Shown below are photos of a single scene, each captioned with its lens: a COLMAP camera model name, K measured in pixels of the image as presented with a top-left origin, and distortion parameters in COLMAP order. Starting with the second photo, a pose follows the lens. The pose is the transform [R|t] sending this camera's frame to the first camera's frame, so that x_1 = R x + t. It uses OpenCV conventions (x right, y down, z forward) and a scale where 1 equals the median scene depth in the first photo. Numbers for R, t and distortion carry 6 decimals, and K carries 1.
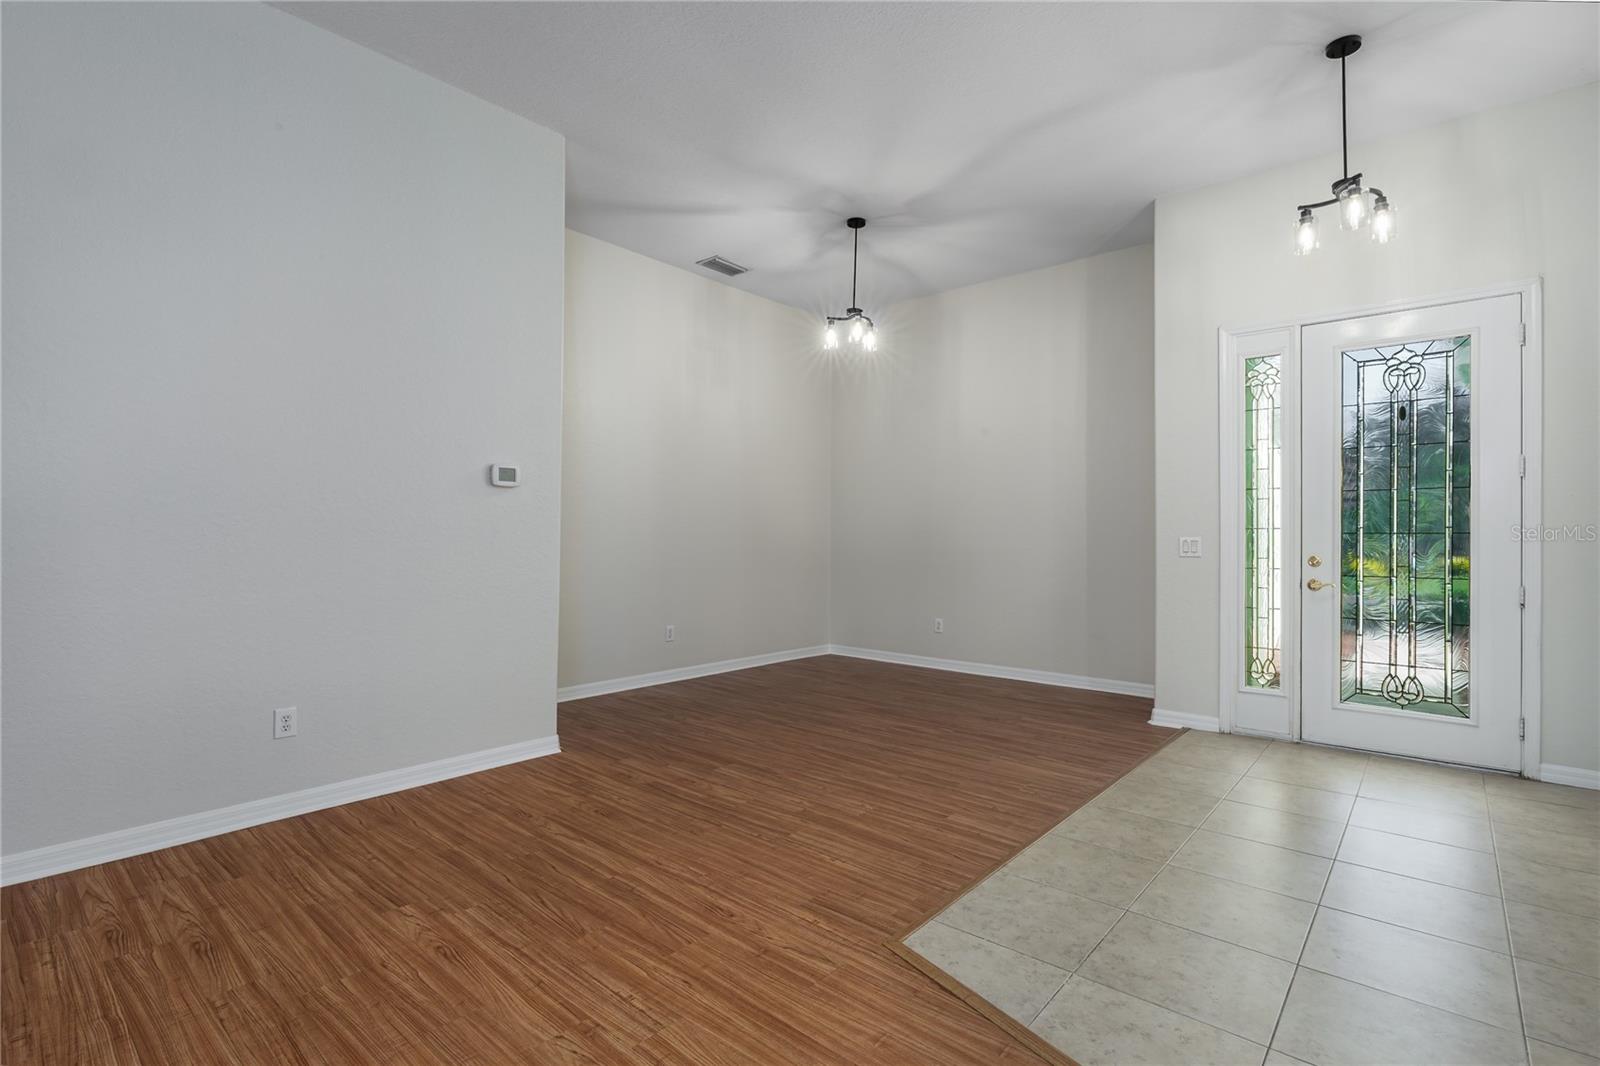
lens RADIAL K [[735.5, 0, 795.9], [0, 735.5, 534.5], [0, 0, 1]] dist [-0.005717, 0.000731]
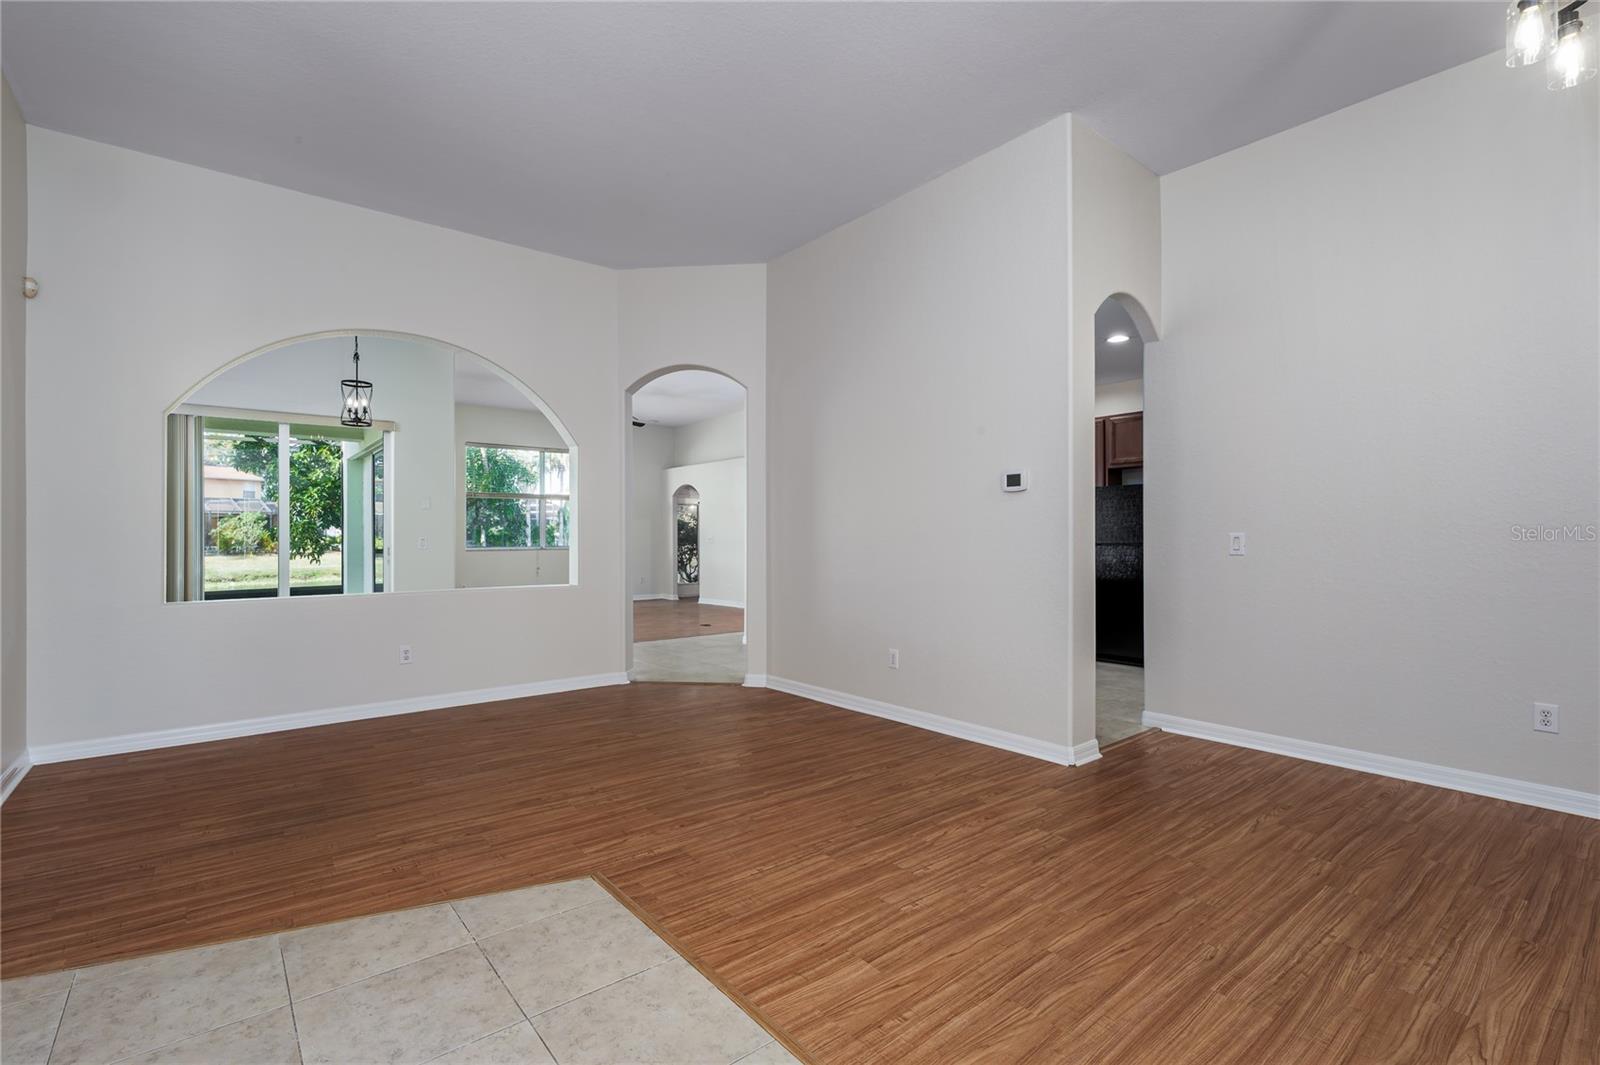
lens RADIAL K [[735.5, 0, 794.3], [0, 735.5, 537.8], [0, 0, 1]] dist [-0.005717, 0.000731]
pose [[-0.170212, -0.002458, -0.985404, 0.876412], [0.003020, 0.999991, -0.003017, 0.004054], [0.985403, -0.003490, -0.170203, 1.057730]]
